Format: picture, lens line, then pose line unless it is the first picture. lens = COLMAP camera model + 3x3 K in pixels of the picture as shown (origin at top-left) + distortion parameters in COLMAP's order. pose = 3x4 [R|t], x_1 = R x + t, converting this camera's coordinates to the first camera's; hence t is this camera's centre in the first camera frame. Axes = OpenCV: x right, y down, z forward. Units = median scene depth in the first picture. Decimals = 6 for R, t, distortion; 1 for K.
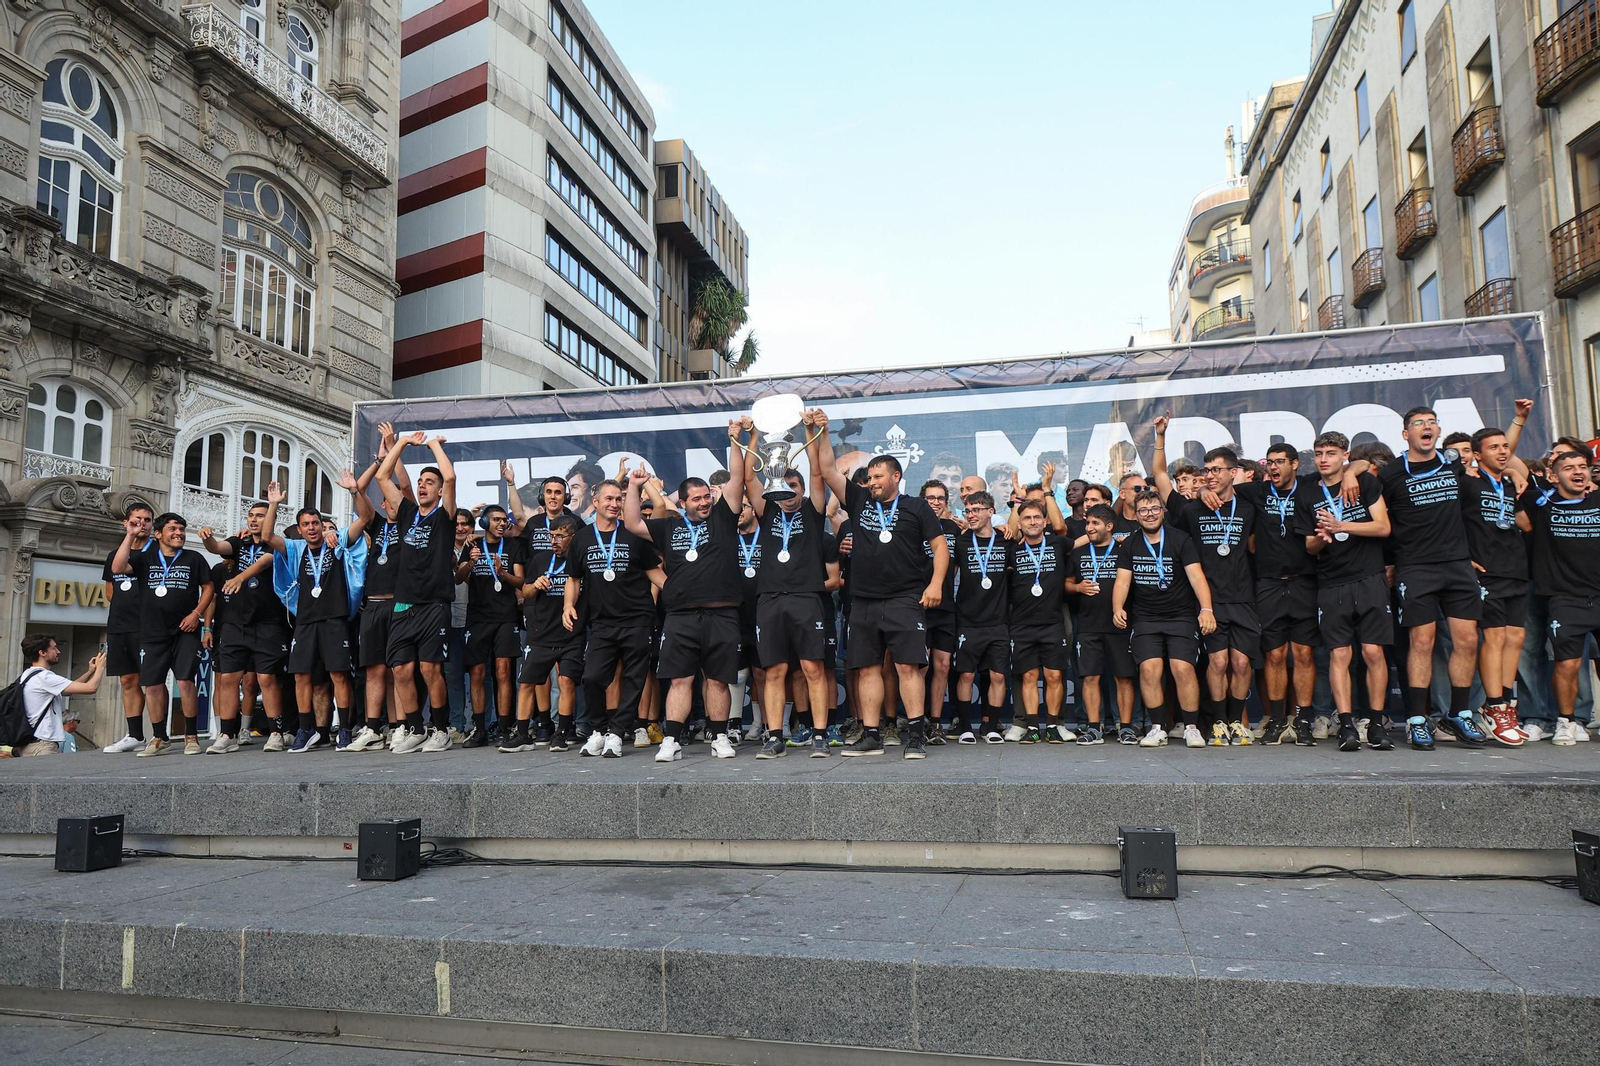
lens RADIAL K [[1069.7, 0, 792.2], [0, 1069.7, 554.7], [0, 0, 1]] dist [-0.000287, 0.005729]
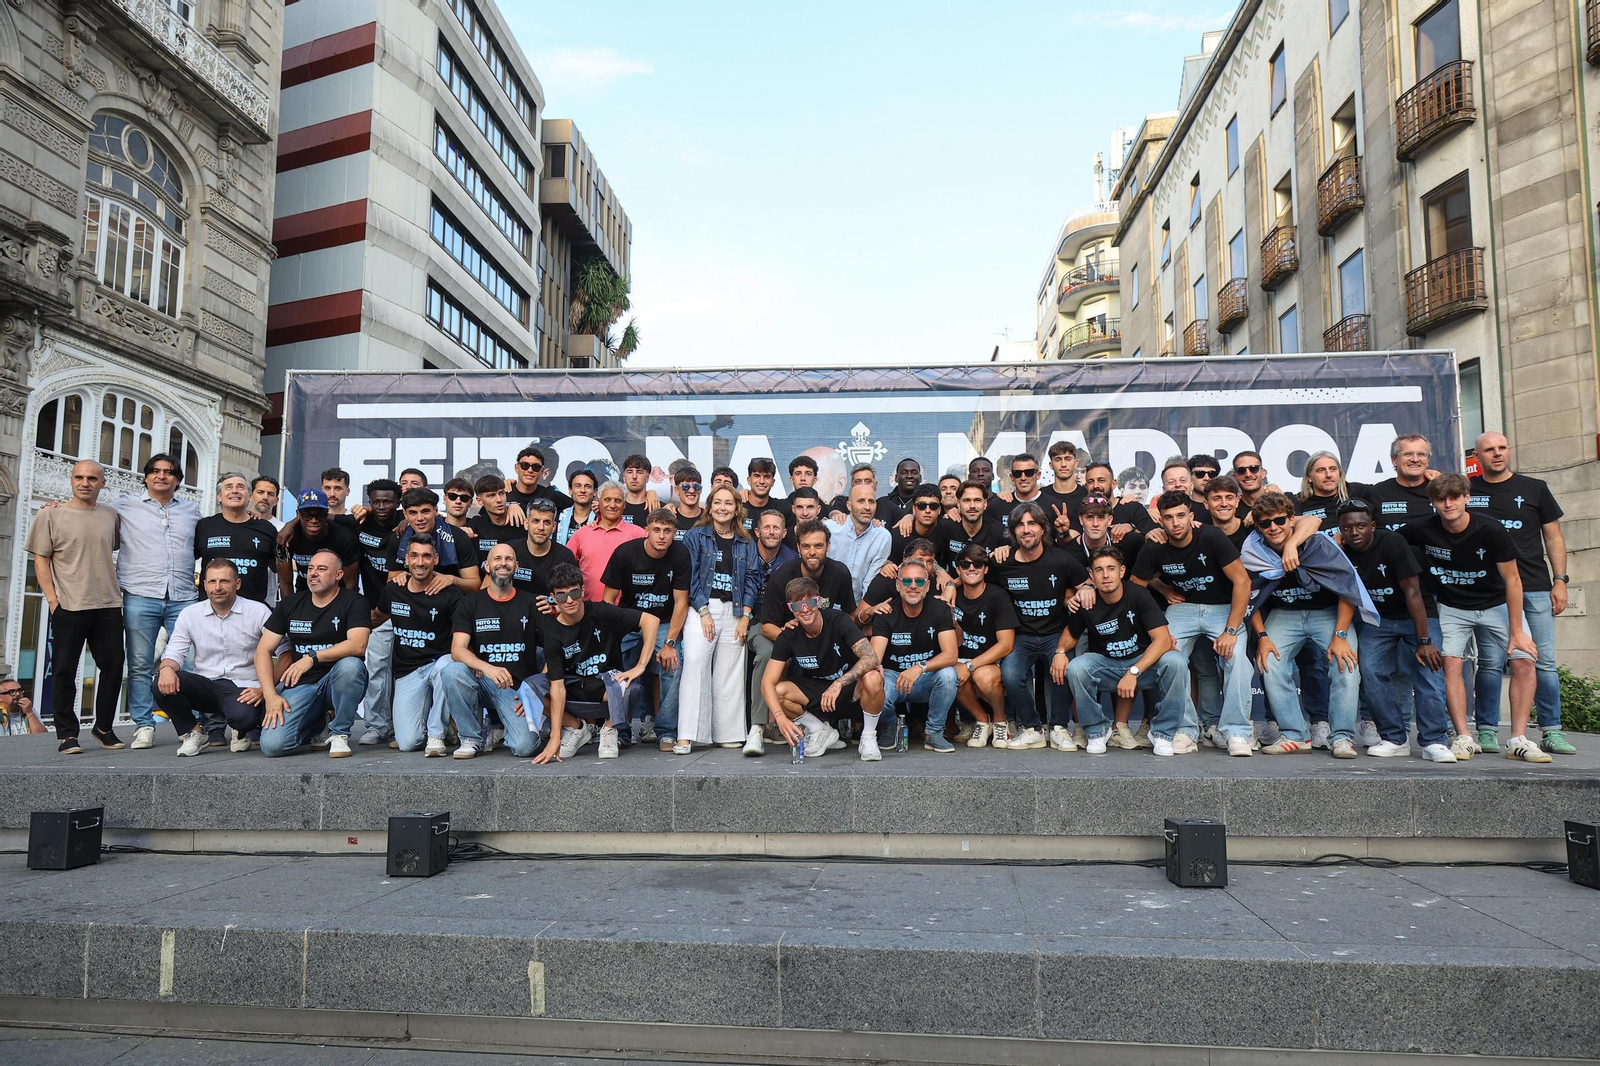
lens RADIAL K [[1069.7, 0, 779.3], [0, 1069.7, 543.6], [0, 0, 1]] dist [-0.000287, 0.005729]
pose [[0.990318, 0.033153, 0.134801, -0.051496], [-0.032592, 0.999448, -0.006364, 0.000903], [-0.134938, 0.001909, 0.990852, 0.003149]]
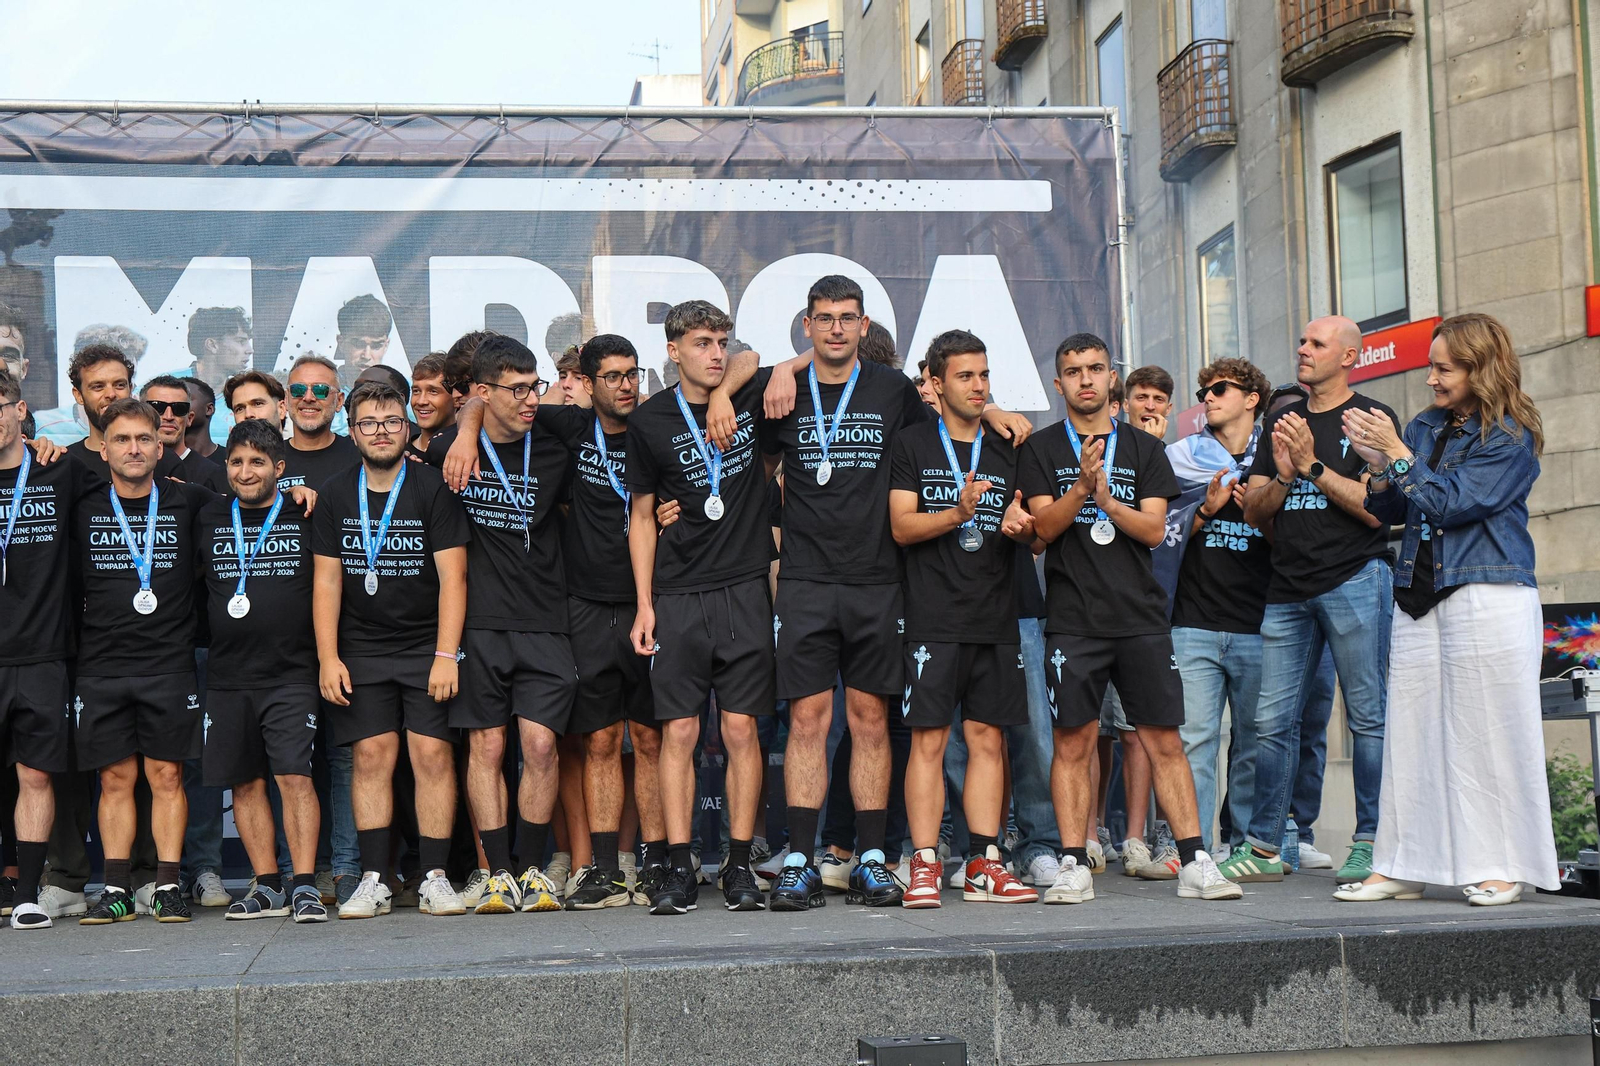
lens RADIAL K [[2298.8, 0, 768.9], [0, 2298.8, 565.3], [0, 0, 1]] dist [0.035378, 0.000000]
pose [[0.939131, 0.021257, 0.342902, 0.056467], [-0.027662, 0.999522, 0.013798, -0.001526], [-0.342445, -0.022444, 0.939270, -0.022746]]
